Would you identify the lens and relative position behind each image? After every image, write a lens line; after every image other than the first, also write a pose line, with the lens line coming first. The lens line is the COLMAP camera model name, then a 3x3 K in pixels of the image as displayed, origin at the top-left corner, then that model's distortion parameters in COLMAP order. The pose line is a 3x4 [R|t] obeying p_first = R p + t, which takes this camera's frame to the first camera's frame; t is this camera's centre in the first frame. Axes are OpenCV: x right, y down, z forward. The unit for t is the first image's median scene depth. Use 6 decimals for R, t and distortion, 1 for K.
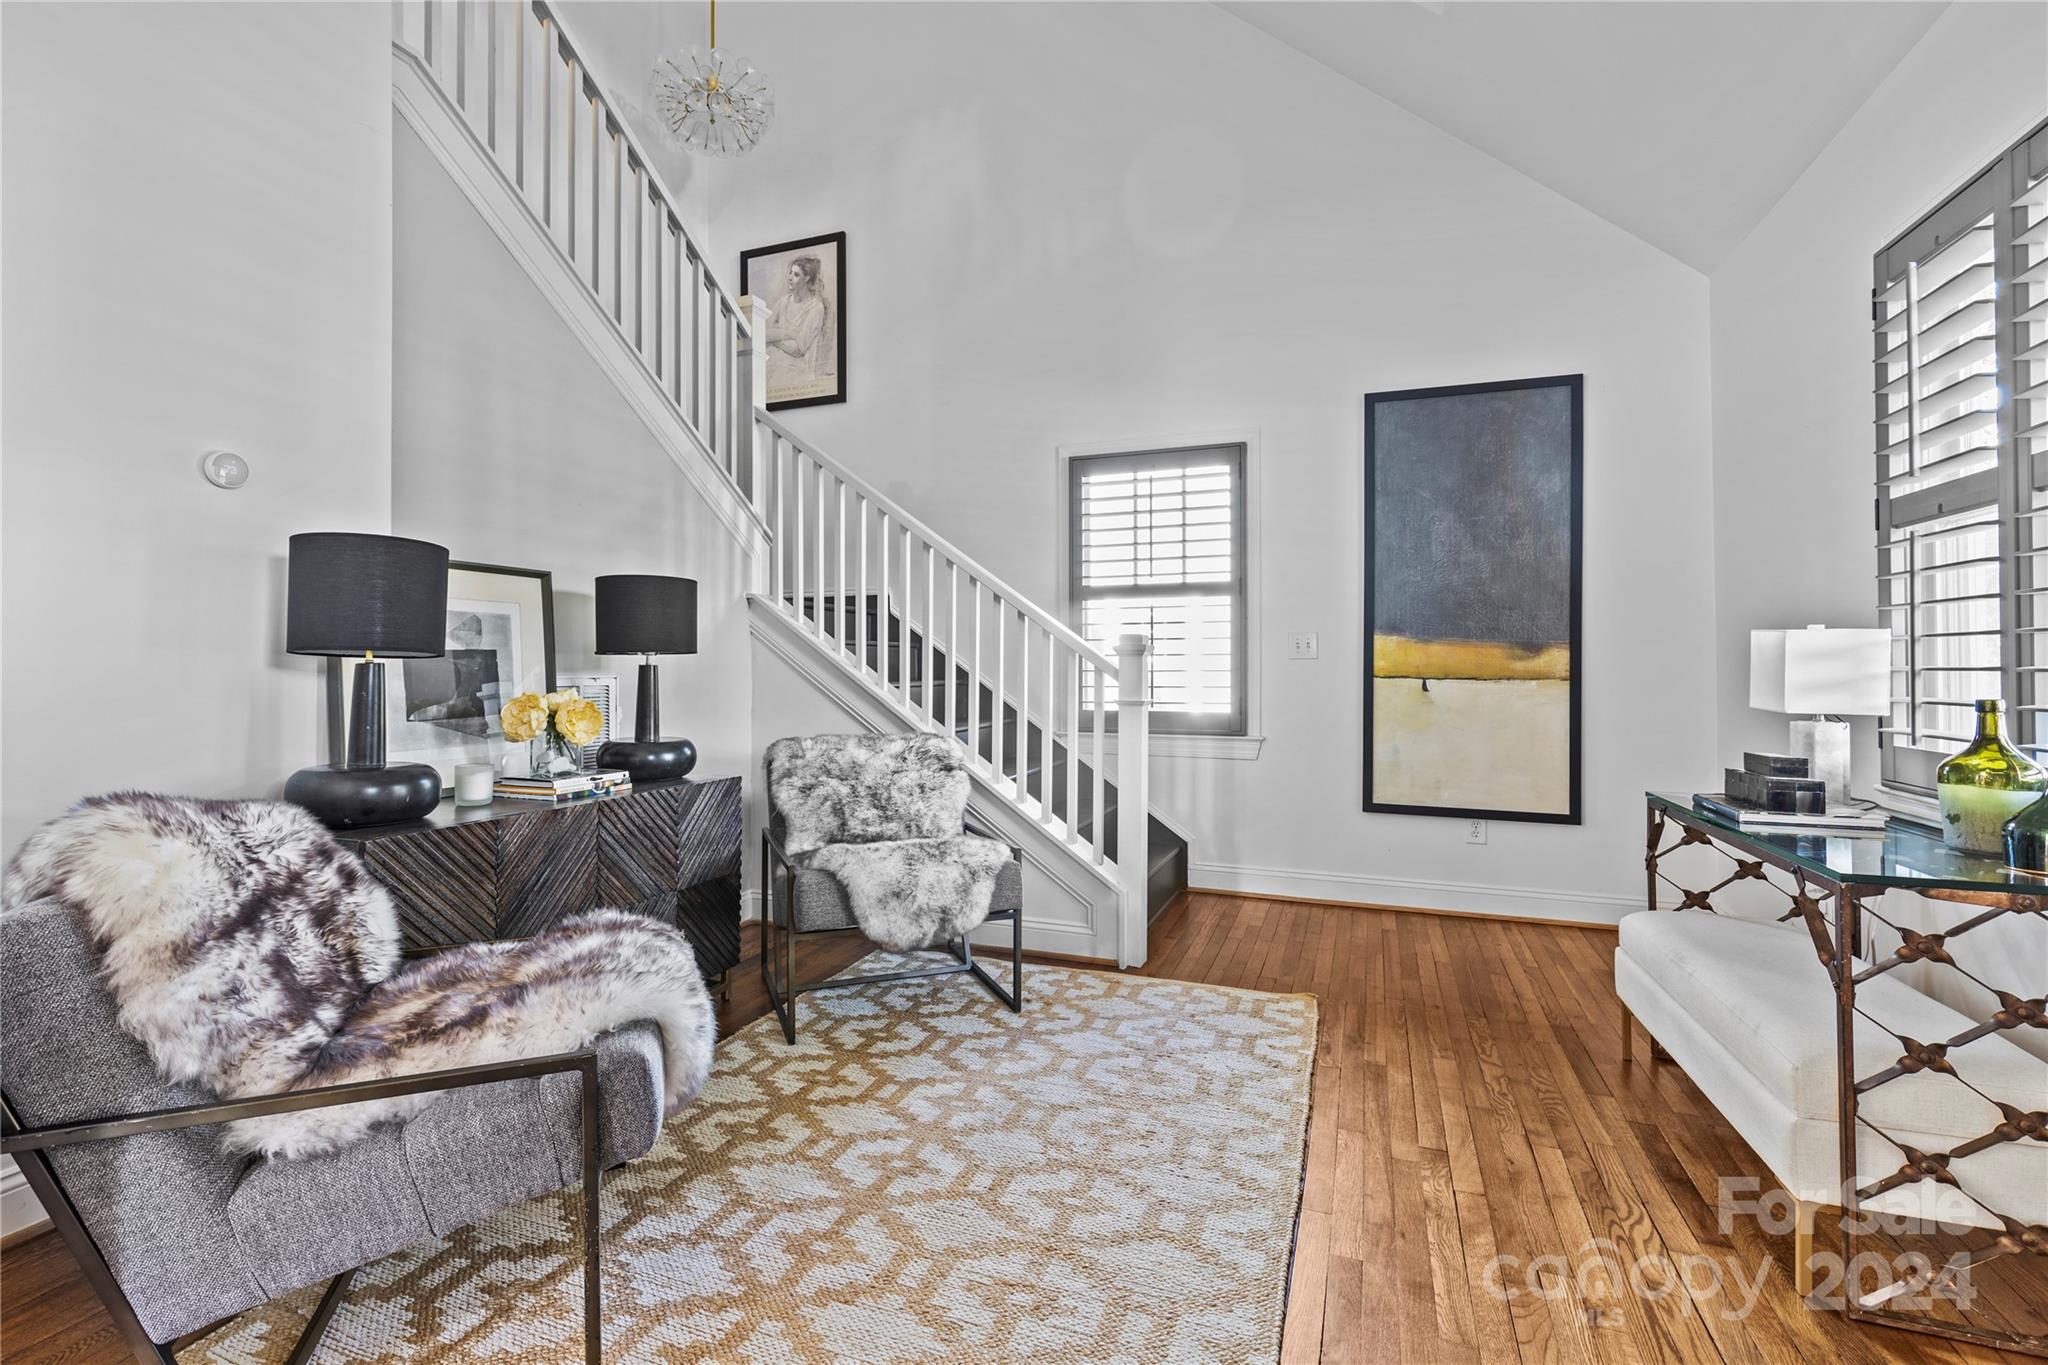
lens RADIAL K [[919.3, 0, 1017.3], [0, 919.3, 672.9], [0, 0, 1]] dist [0.001237, -0.000055]
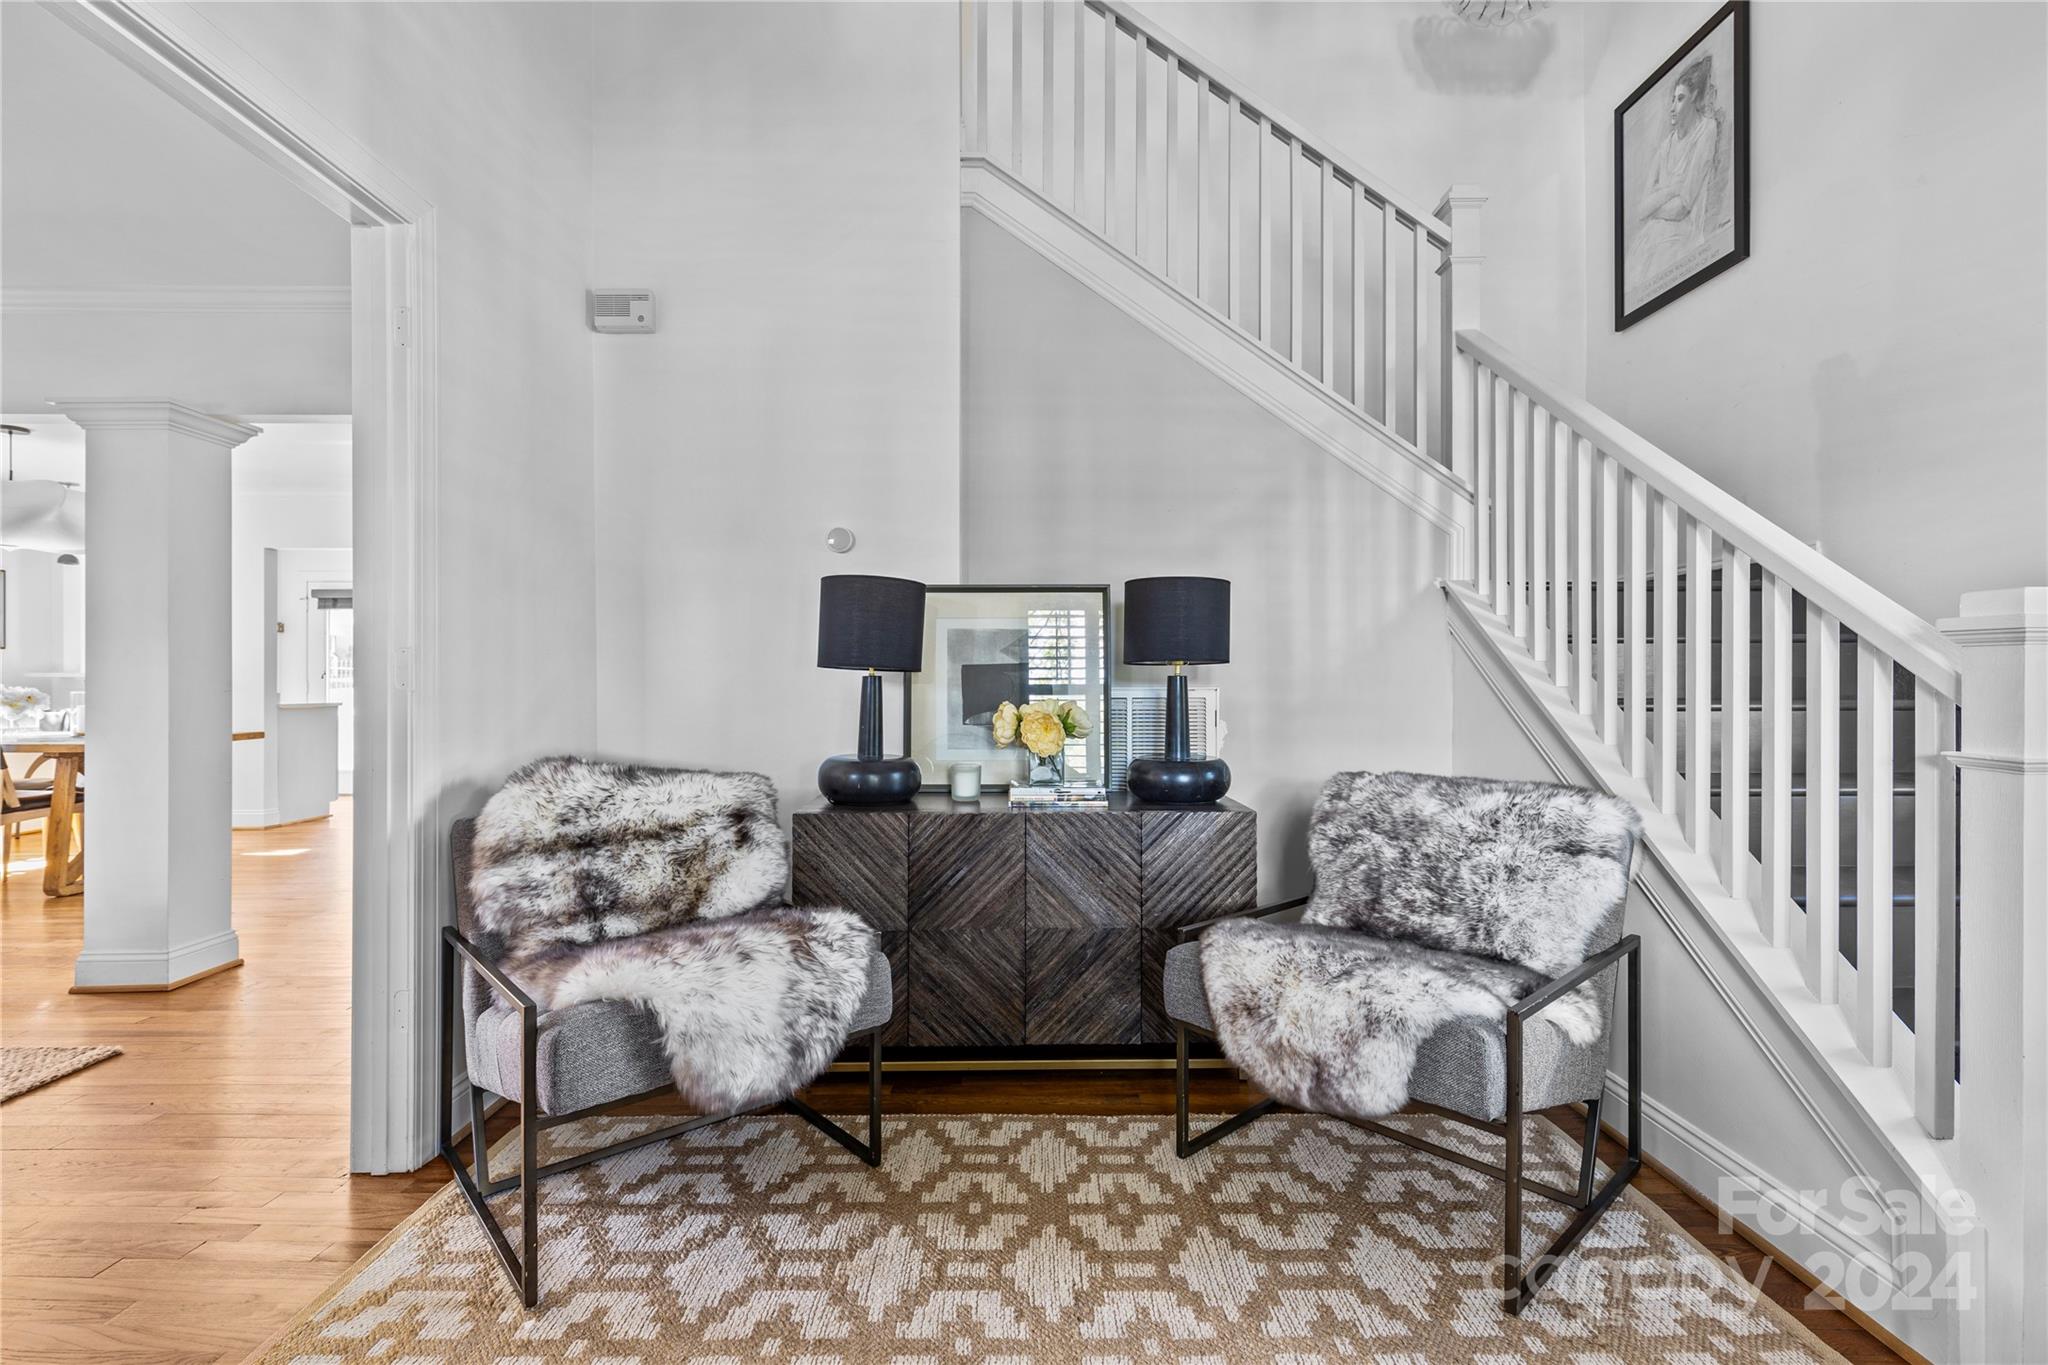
lens RADIAL K [[929.0, 0, 1024.0], [0, 929.0, 682.5], [0, 0, 1]] dist [0.004114, 0.000364]
pose [[0.359913, 0.002143, -0.932983, 0.403404], [-0.001849, 0.999997, 0.001584, -0.002961], [0.932984, 0.001155, 0.359916, 0.528836]]
